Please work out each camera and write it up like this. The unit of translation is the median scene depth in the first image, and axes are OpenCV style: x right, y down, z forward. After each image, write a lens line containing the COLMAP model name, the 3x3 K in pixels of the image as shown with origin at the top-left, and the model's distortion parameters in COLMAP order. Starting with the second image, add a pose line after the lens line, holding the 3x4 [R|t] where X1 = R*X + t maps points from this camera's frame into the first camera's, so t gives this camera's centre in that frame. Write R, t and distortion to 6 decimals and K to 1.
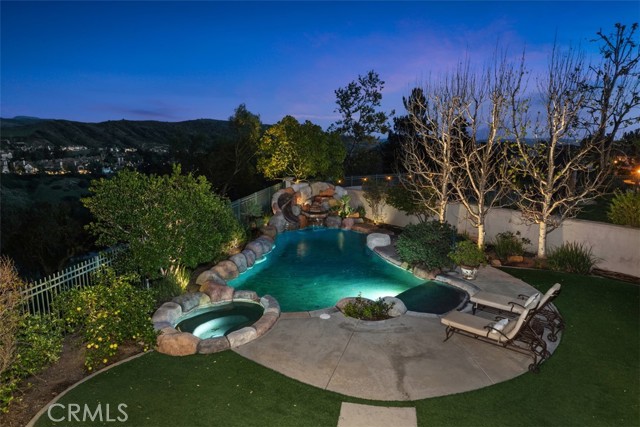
lens RADIAL K [[441.8, 0, 320.0], [0, 441.8, 213.5], [0, 0, 1]] dist [-0.003193, -0.000510]
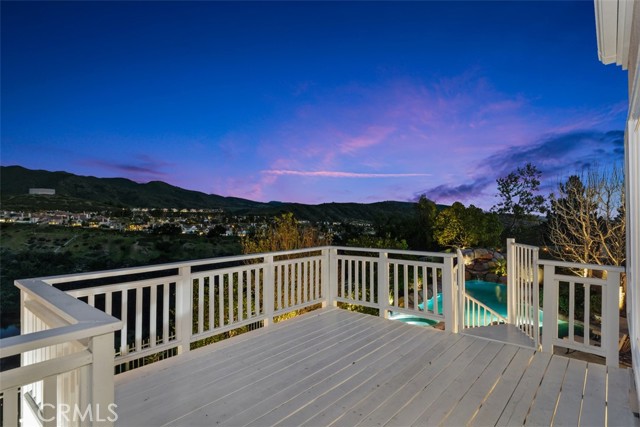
lens RADIAL K [[346.7, 0, 320.0], [0, 346.7, 213.5], [0, 0, 1]] dist [0.020954, -0.000020]
pose [[0.902784, -0.000658, -0.430093, 0.007201], [-0.073570, 0.985024, -0.155935, 0.014377], [0.423755, 0.172418, 0.889215, -0.107209]]
